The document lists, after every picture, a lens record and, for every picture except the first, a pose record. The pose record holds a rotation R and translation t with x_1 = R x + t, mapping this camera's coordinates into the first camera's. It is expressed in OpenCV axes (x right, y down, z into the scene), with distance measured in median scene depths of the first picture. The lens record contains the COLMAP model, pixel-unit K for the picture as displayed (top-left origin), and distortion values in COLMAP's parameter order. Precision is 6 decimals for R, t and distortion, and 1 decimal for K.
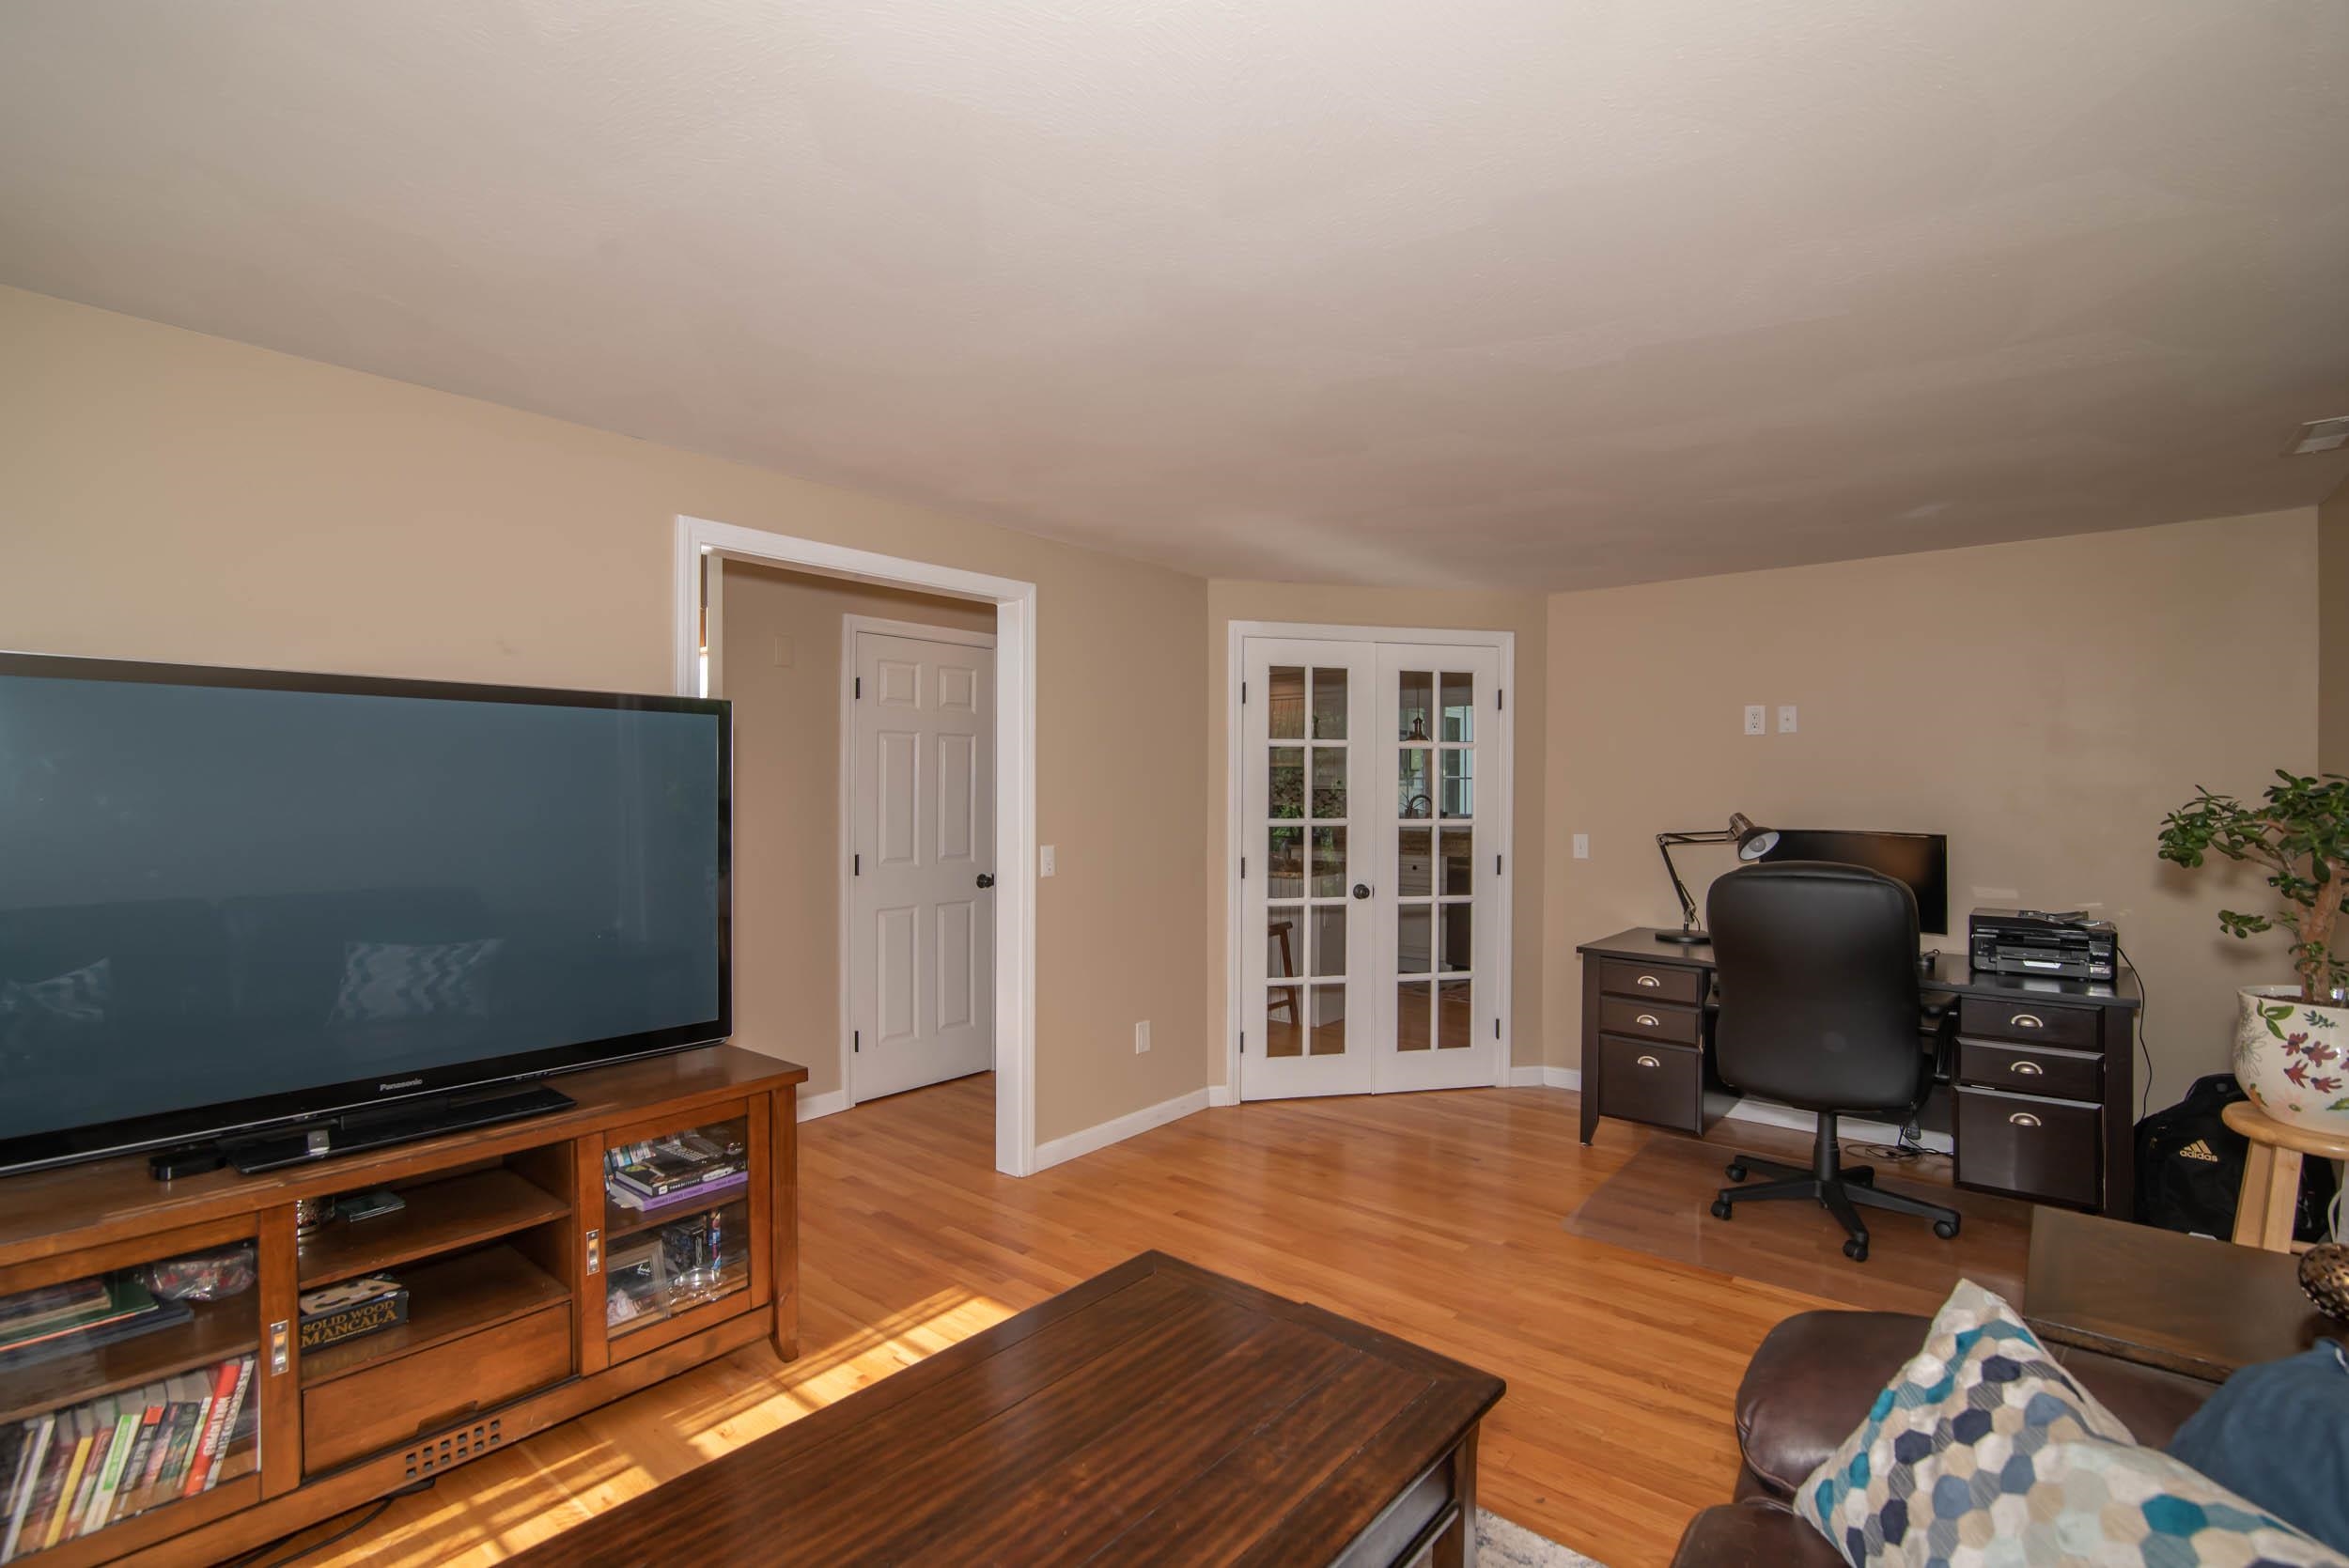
lens RADIAL K [[1108.5, 0, 1174.5], [0, 1108.5, 784.0], [0, 0, 1]] dist [-0.018969, 0.000420]
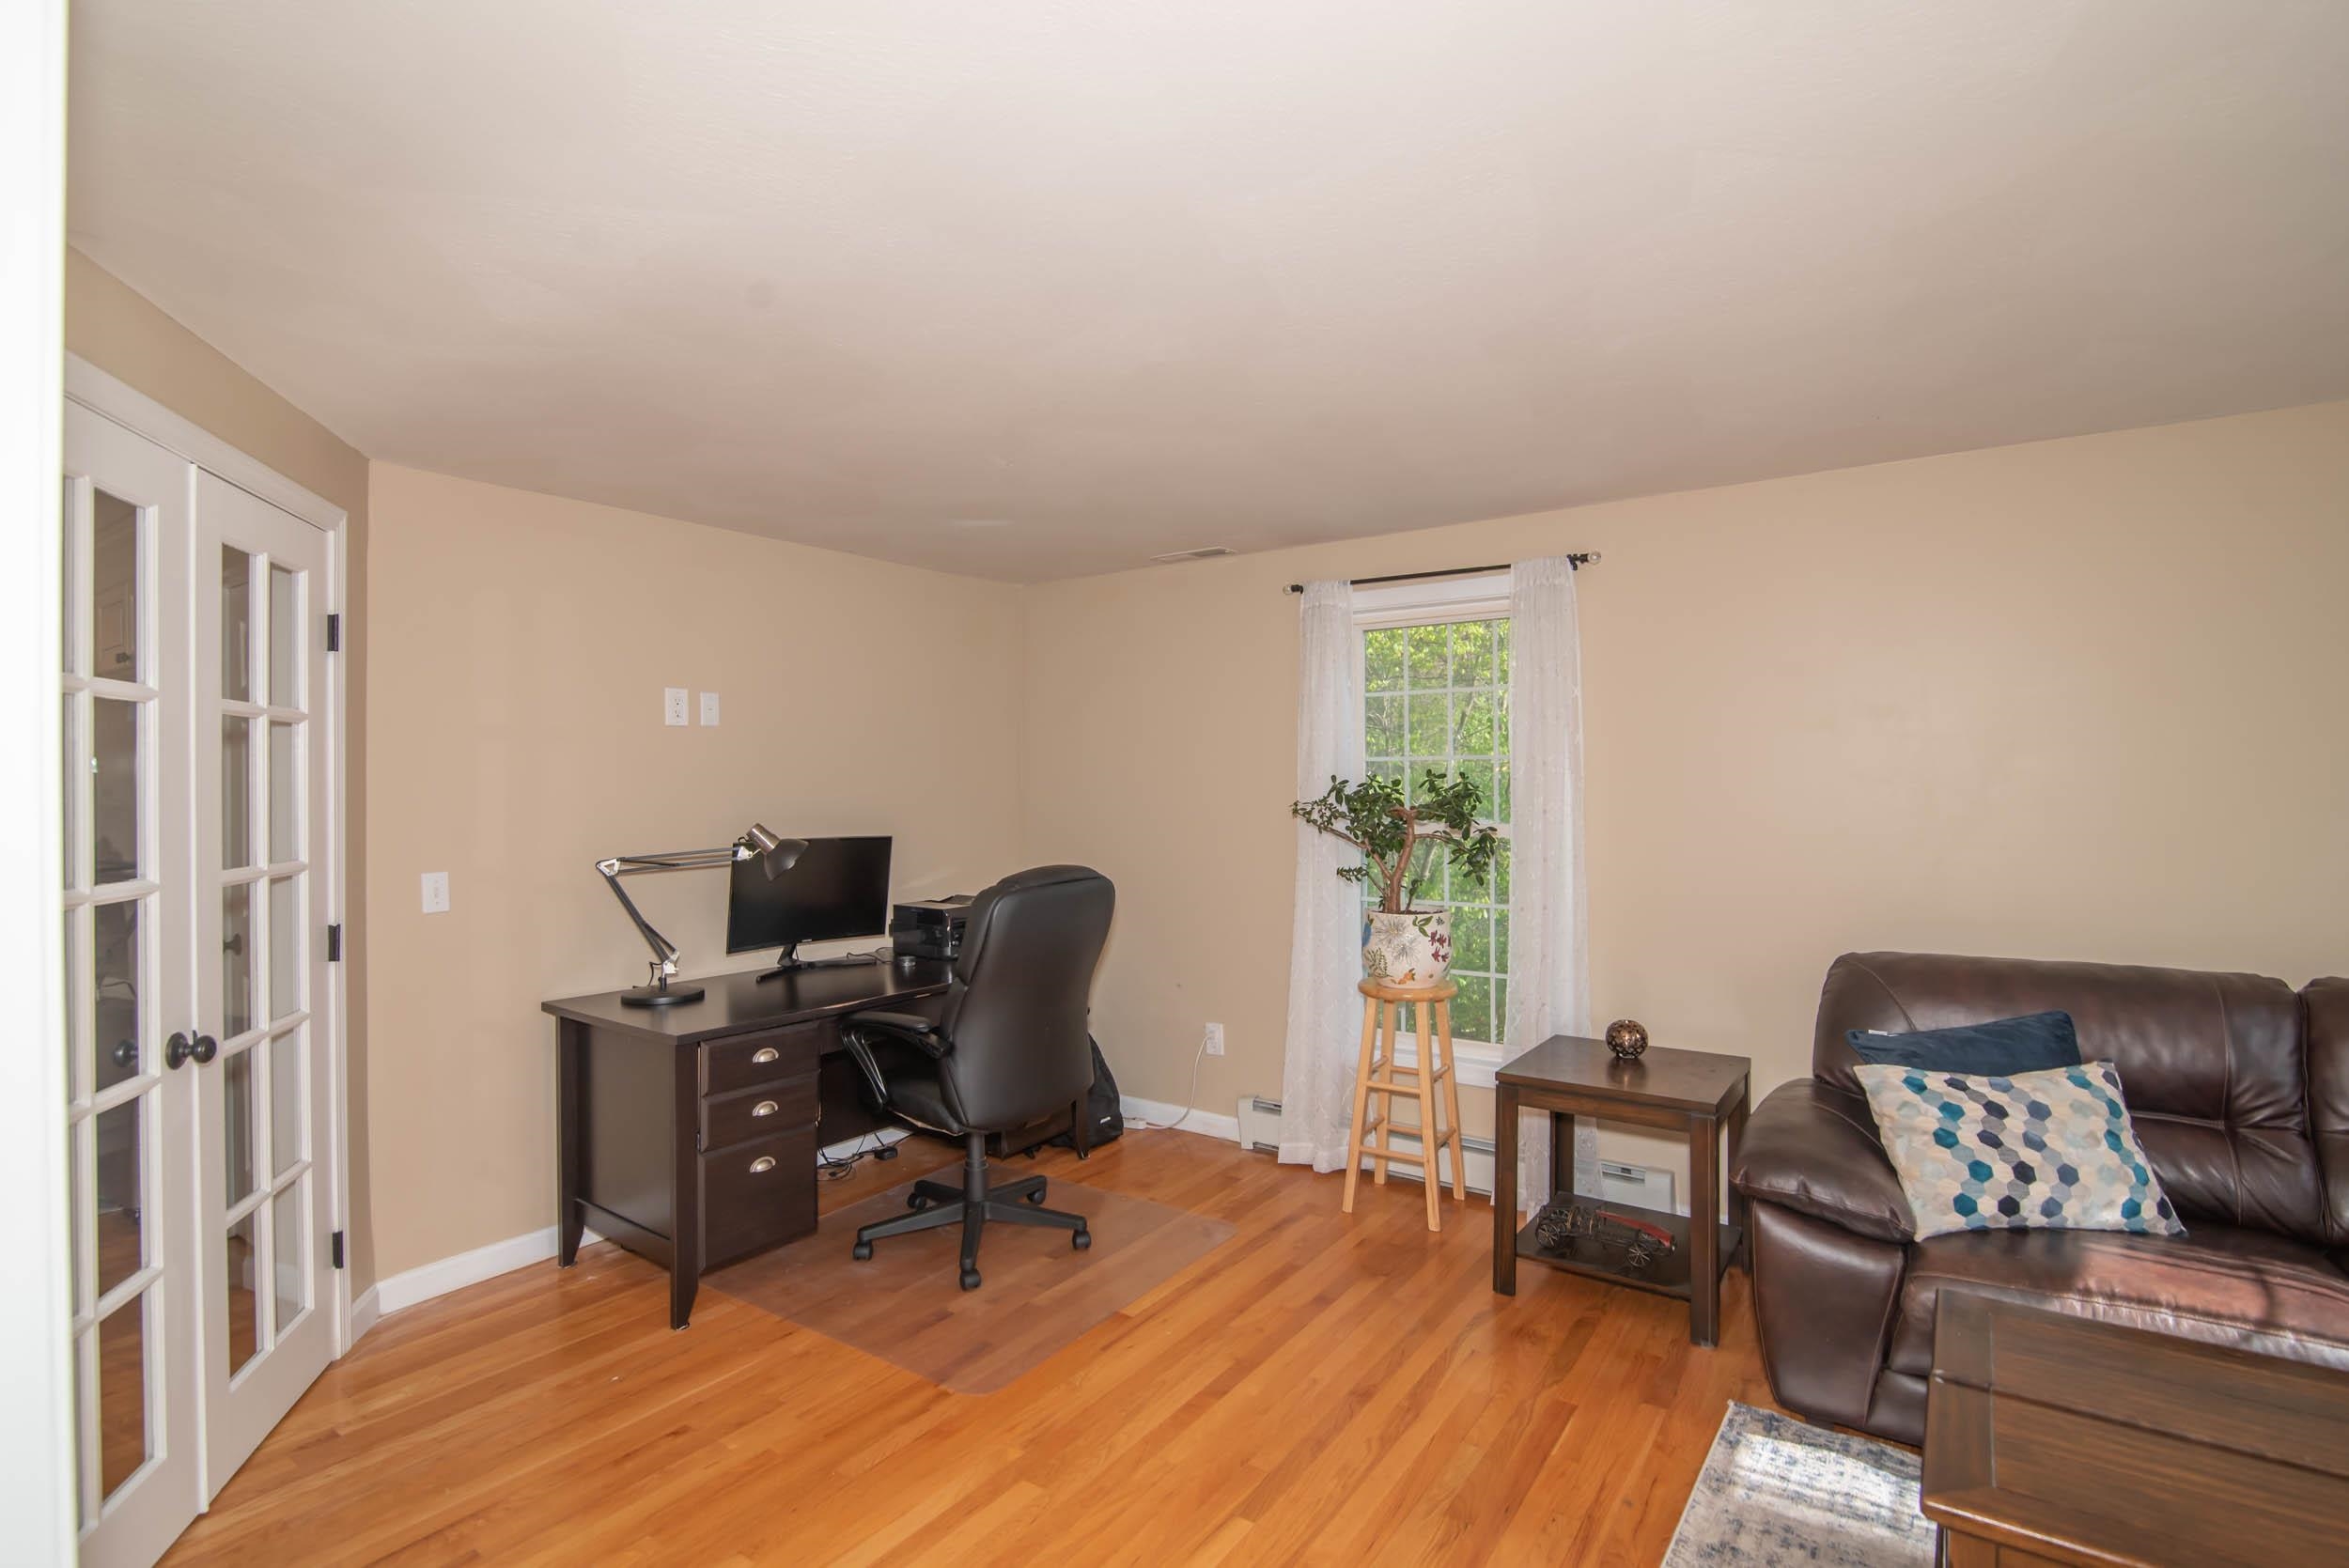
lens RADIAL K [[1108.5, 0, 1174.5], [0, 1108.5, 784.0], [0, 0, 1]] dist [-0.018969, 0.000420]
pose [[-0.088493, -0.003824, 0.996069, -0.301650], [0.004892, 0.999979, 0.004274, -0.004431], [-0.996065, 0.005251, -0.088472, 0.722318]]
